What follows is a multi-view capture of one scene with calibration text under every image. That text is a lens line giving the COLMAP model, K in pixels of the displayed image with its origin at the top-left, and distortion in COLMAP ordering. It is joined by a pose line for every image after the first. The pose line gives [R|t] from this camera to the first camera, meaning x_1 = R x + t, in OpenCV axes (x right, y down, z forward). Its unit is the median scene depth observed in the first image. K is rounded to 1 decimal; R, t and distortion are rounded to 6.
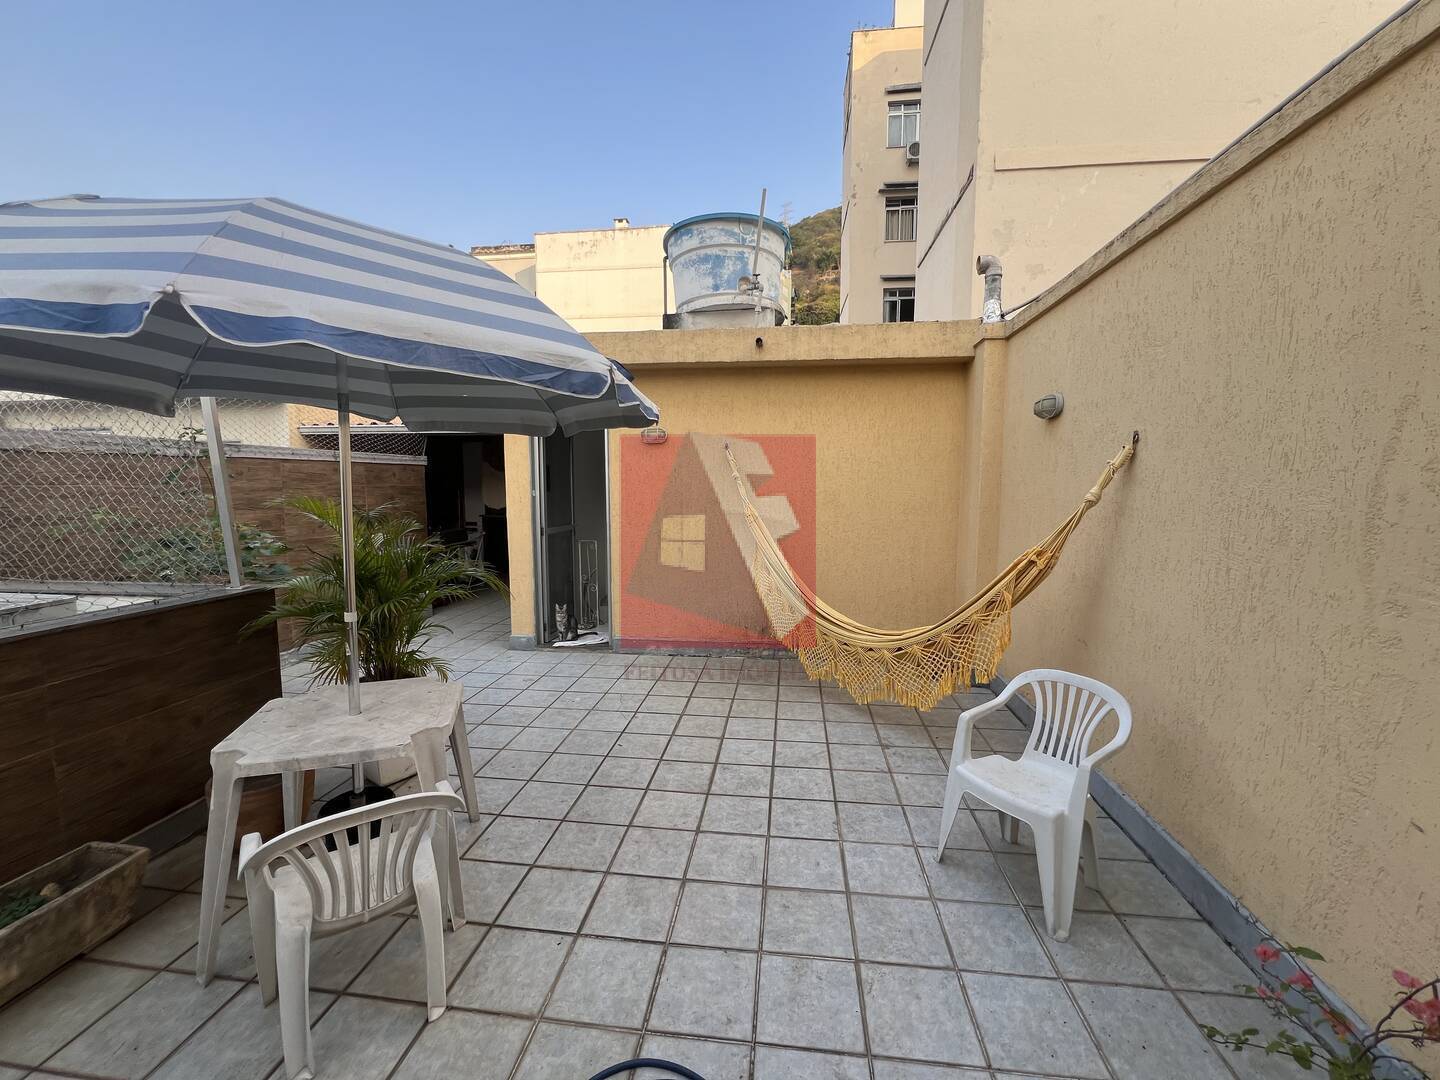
lens RADIAL K [[577.3, 0, 720.0], [0, 577.3, 540.0], [0, 0, 1]] dist [0.000391, 0.000395]
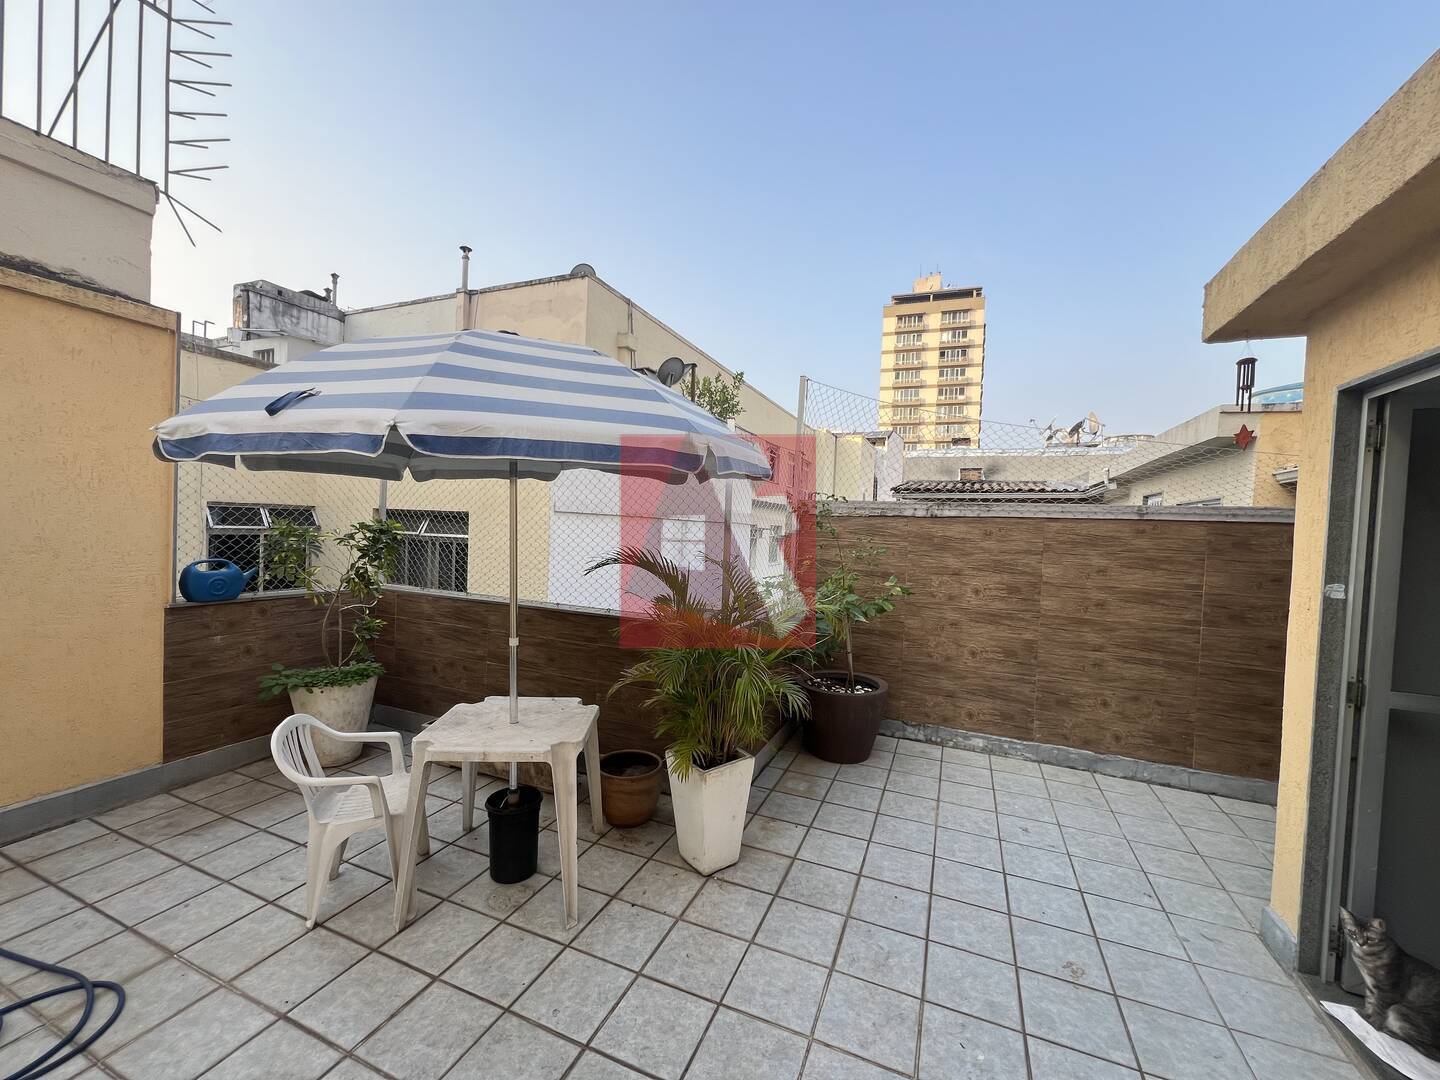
lens RADIAL K [[577.3, 0, 720.0], [0, 577.3, 540.0], [0, 0, 1]] dist [0.000391, 0.000395]
pose [[-0.274209, 0.014749, -0.961557, 0.200619], [-0.127209, 0.990540, 0.051470, -0.096005], [0.953220, 0.136432, -0.269738, 0.817667]]
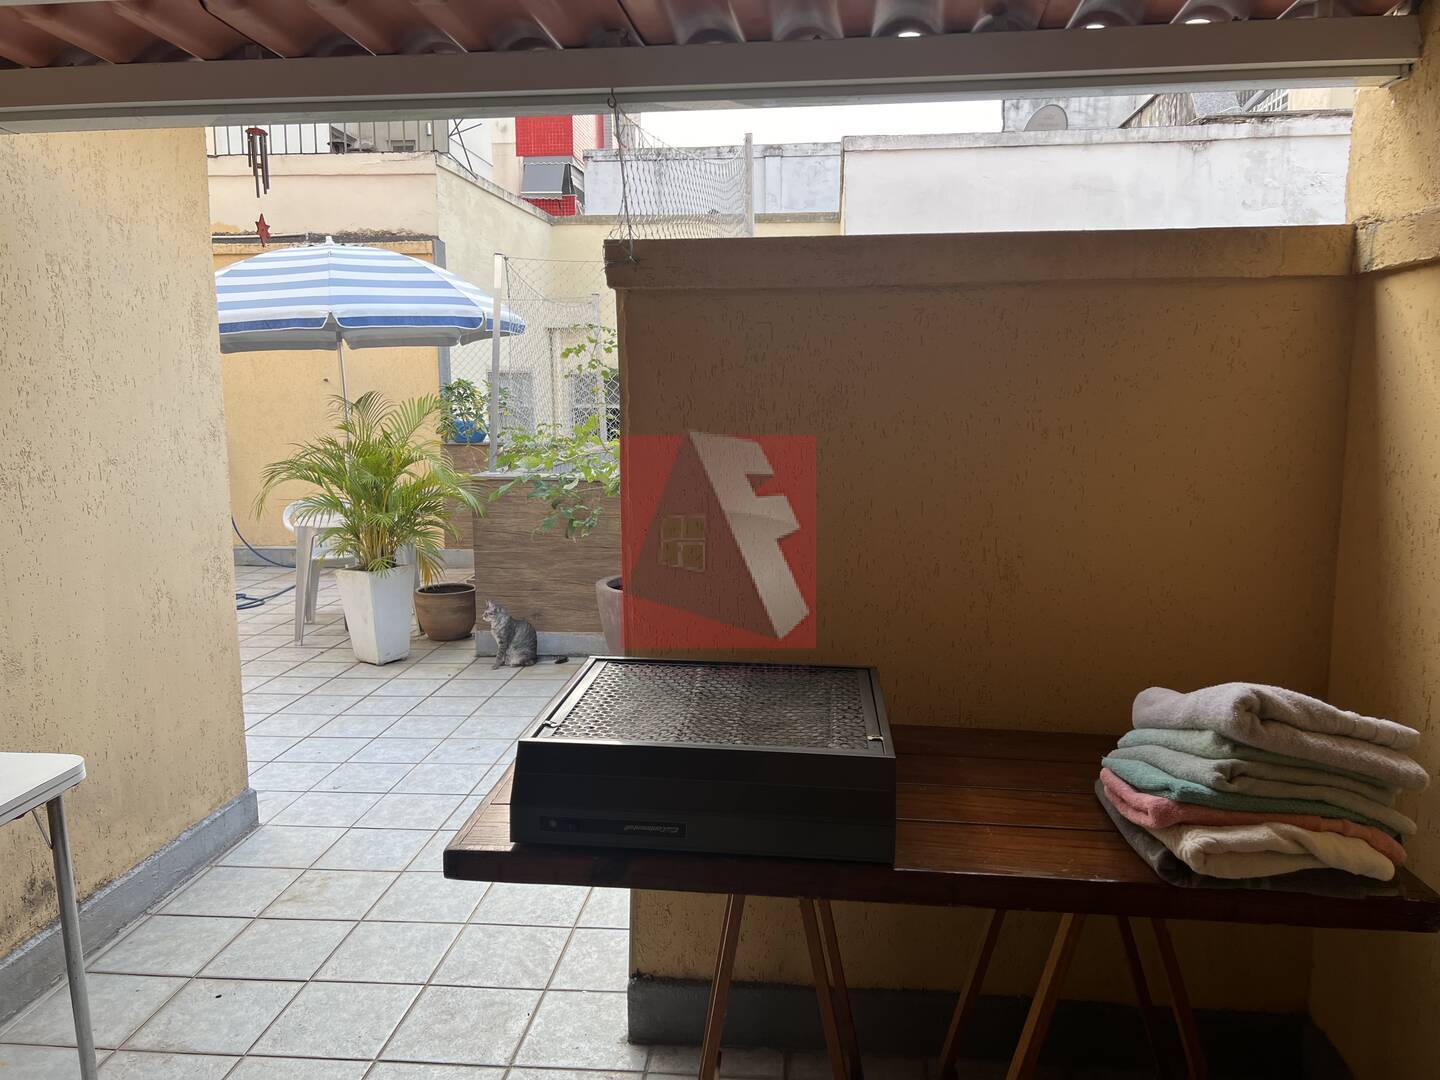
lens RADIAL K [[1067.7, 0, 720.0], [0, 1067.7, 540.0], [0, 0, 1]] dist [0.000952, 0.000329]
pose [[-0.999577, 0.009556, -0.027483, -0.756676], [0.002736, 0.971218, 0.238176, -0.182484], [0.028968, 0.238000, -0.970833, 1.938172]]
